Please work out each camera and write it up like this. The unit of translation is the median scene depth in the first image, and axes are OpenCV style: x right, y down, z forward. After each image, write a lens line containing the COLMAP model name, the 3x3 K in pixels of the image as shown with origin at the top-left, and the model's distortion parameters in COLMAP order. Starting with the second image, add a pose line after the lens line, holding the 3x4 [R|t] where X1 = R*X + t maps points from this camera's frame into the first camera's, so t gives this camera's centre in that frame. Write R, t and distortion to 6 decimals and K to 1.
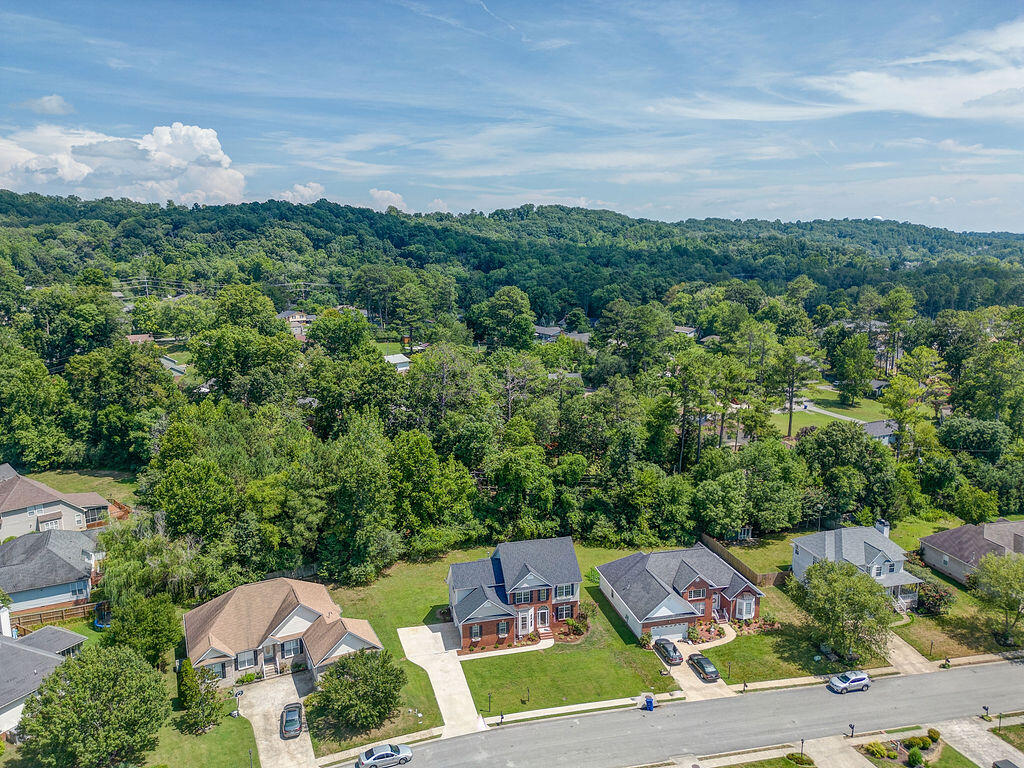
lens RADIAL K [[724.2, 0, 512.0], [0, 724.2, 384.0], [0, 0, 1]] dist [0.076883, -0.076254]
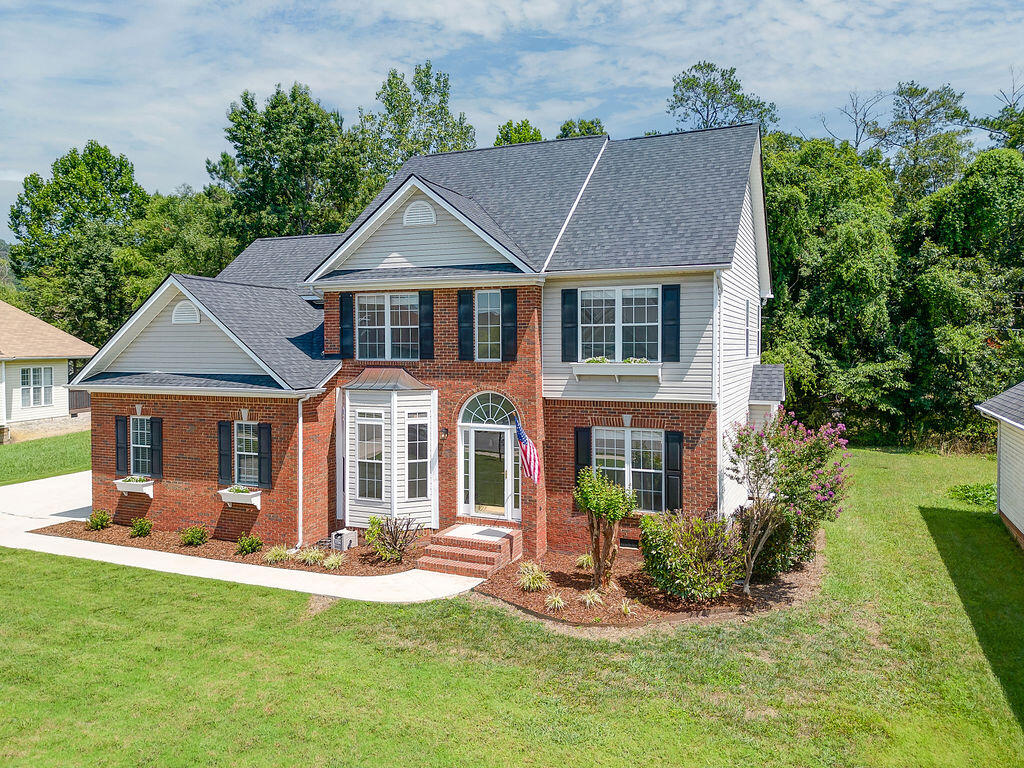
lens RADIAL K [[730.8, 0, 521.4], [0, 730.8, 360.6], [0, 0, 1]] dist [0.080440, -0.085130]
pose [[0.800982, 0.016437, -0.598463, 0.122871], [-0.115747, 0.985015, -0.127861, 0.251290], [0.587394, 0.171684, 0.790881, 0.681244]]
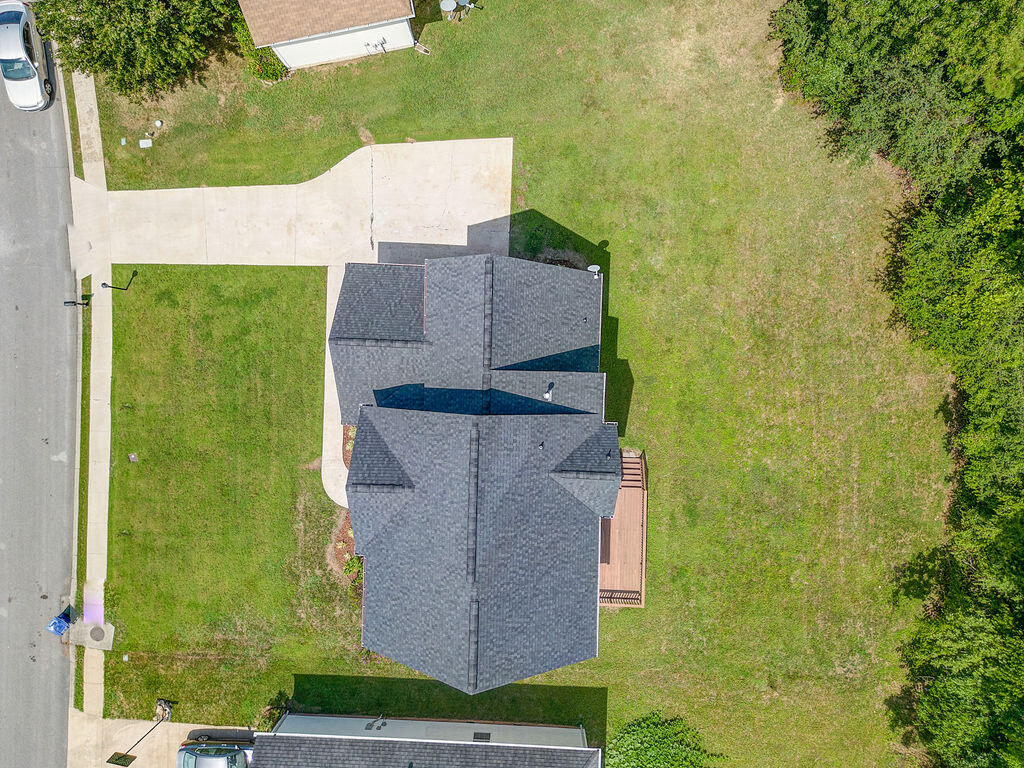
lens RADIAL K [[724.2, 0, 512.0], [0, 724.2, 384.0], [0, 0, 1]] dist [0.076883, -0.076254]
pose [[-0.269737, 0.962626, 0.024366, -0.033524], [-0.163909, -0.070835, 0.983929, -0.043819], [0.948881, 0.261408, 0.176890, 0.775066]]
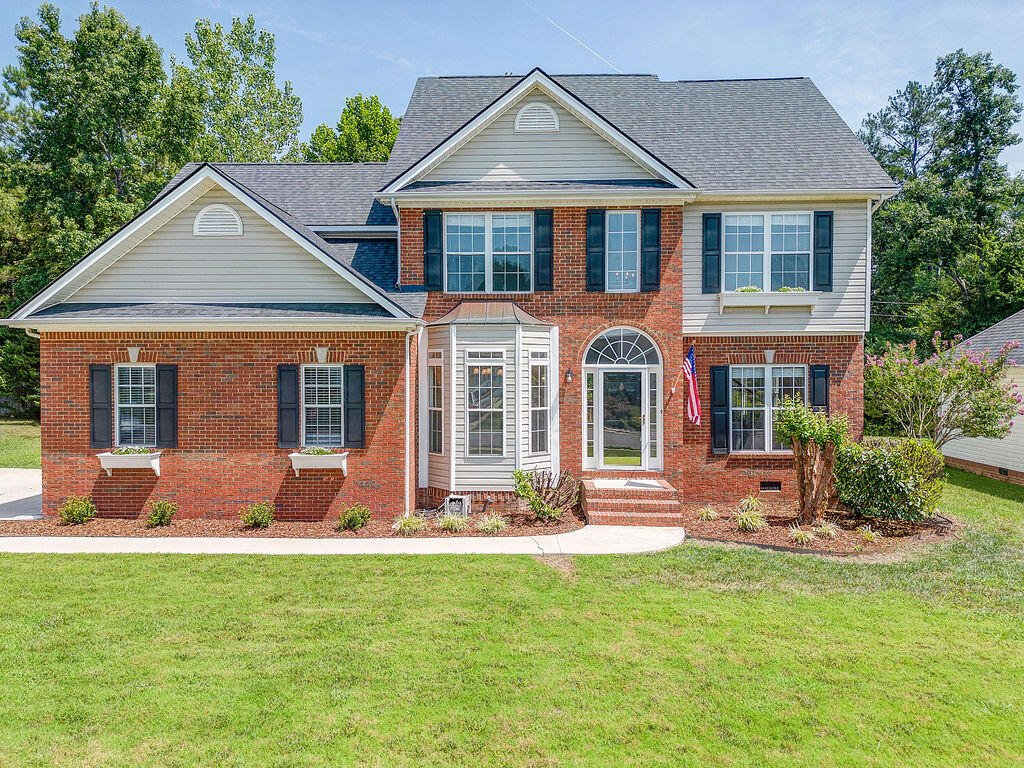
lens RADIAL K [[724.2, 0, 512.0], [0, 724.2, 384.0], [0, 0, 1]] dist [0.076883, -0.076254]
pose [[0.962315, 0.008242, -0.271811, 0.049216], [-0.054207, 0.985294, -0.162039, 0.270456], [0.266479, 0.170667, 0.948611, 0.669607]]
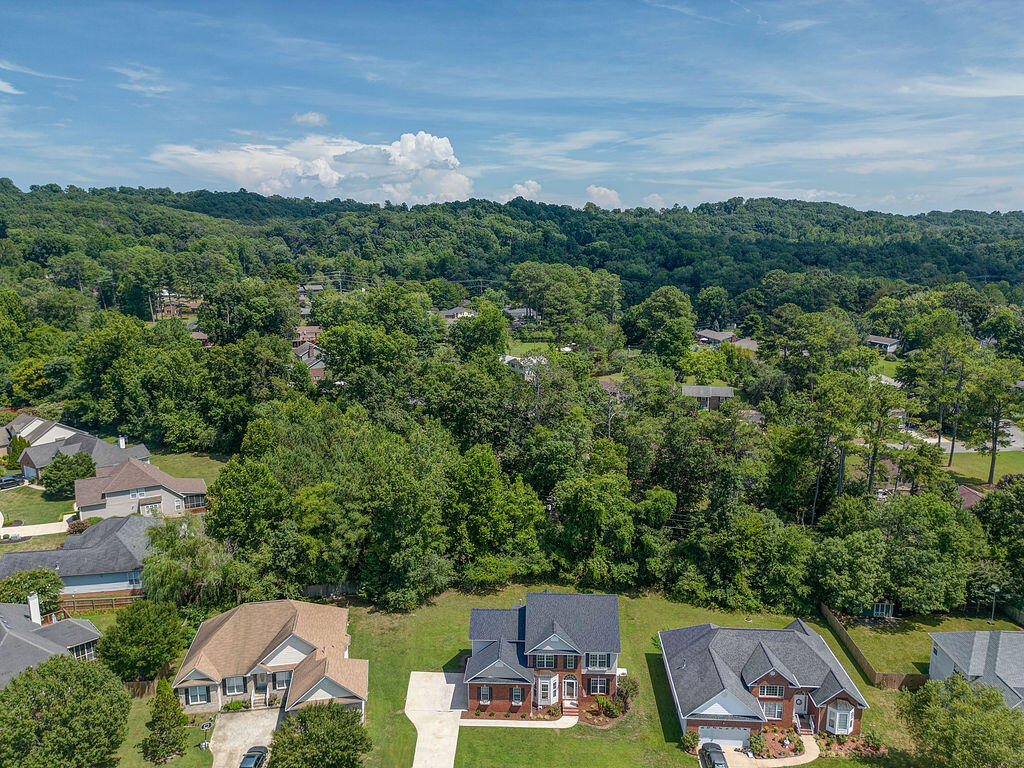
lens RADIAL K [[724.2, 0, 512.0], [0, 724.2, 384.0], [0, 0, 1]] dist [0.076883, -0.076254]
pose [[0.959548, 0.056931, -0.275730, 0.150819], [-0.055599, 0.998373, 0.012653, -0.028075], [0.276001, 0.003189, 0.961152, 0.137300]]
